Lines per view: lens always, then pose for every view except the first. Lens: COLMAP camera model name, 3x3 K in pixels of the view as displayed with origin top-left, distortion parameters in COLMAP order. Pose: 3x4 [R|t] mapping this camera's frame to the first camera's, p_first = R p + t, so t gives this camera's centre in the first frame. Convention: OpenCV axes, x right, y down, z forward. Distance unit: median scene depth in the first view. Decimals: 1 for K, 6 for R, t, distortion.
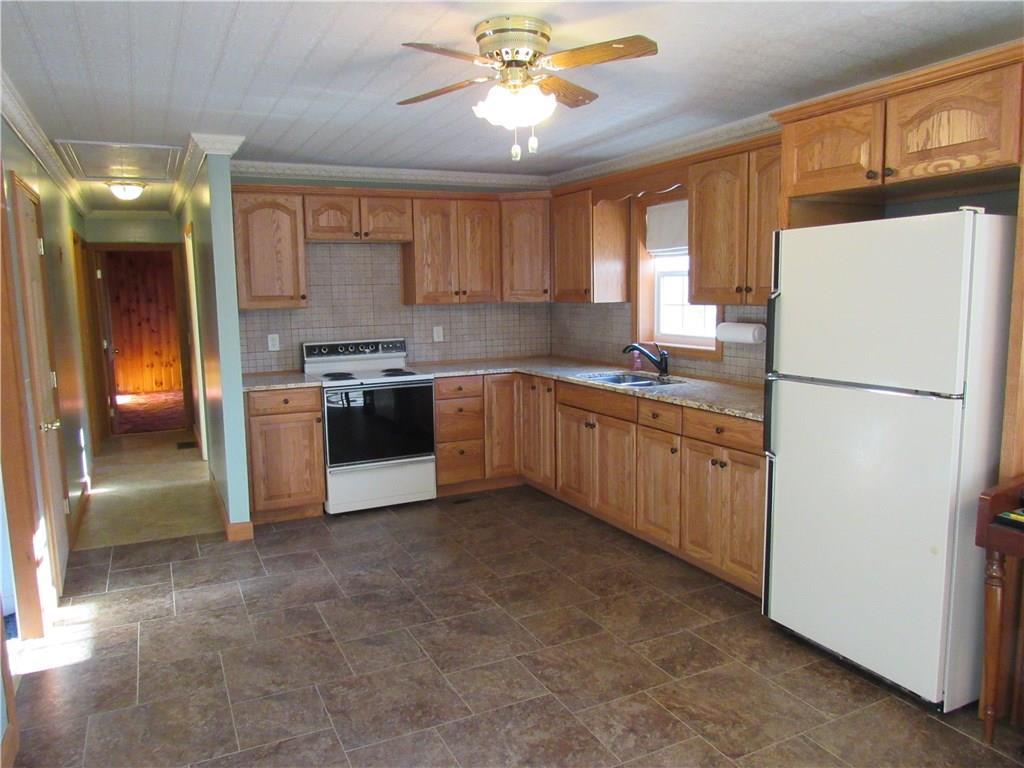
lens RADIAL K [[740.8, 0, 512.0], [0, 740.8, 384.0], [0, 0, 1]] dist [-0.011442, -0.006926]
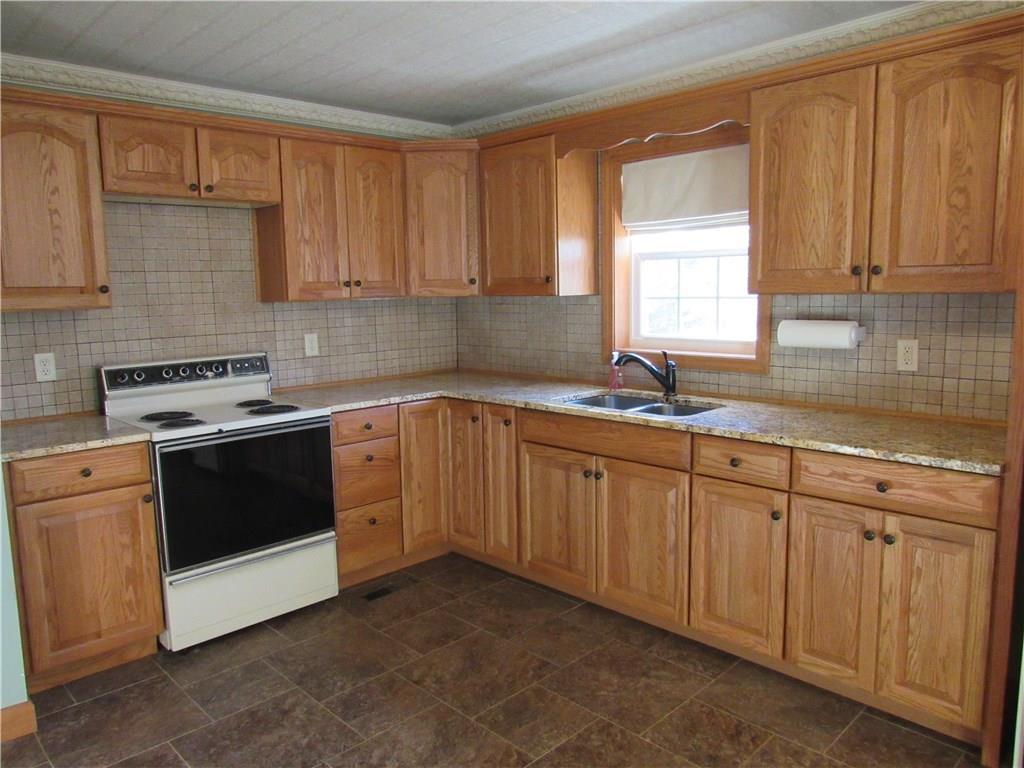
lens RADIAL K [[740.8, 0, 512.0], [0, 740.8, 384.0], [0, 0, 1]] dist [-0.011442, -0.006926]
pose [[0.951985, -0.042342, 0.303202, -0.154023], [0.043162, 0.999060, 0.004000, -0.030441], [-0.303087, 0.009279, 0.952918, 0.342899]]
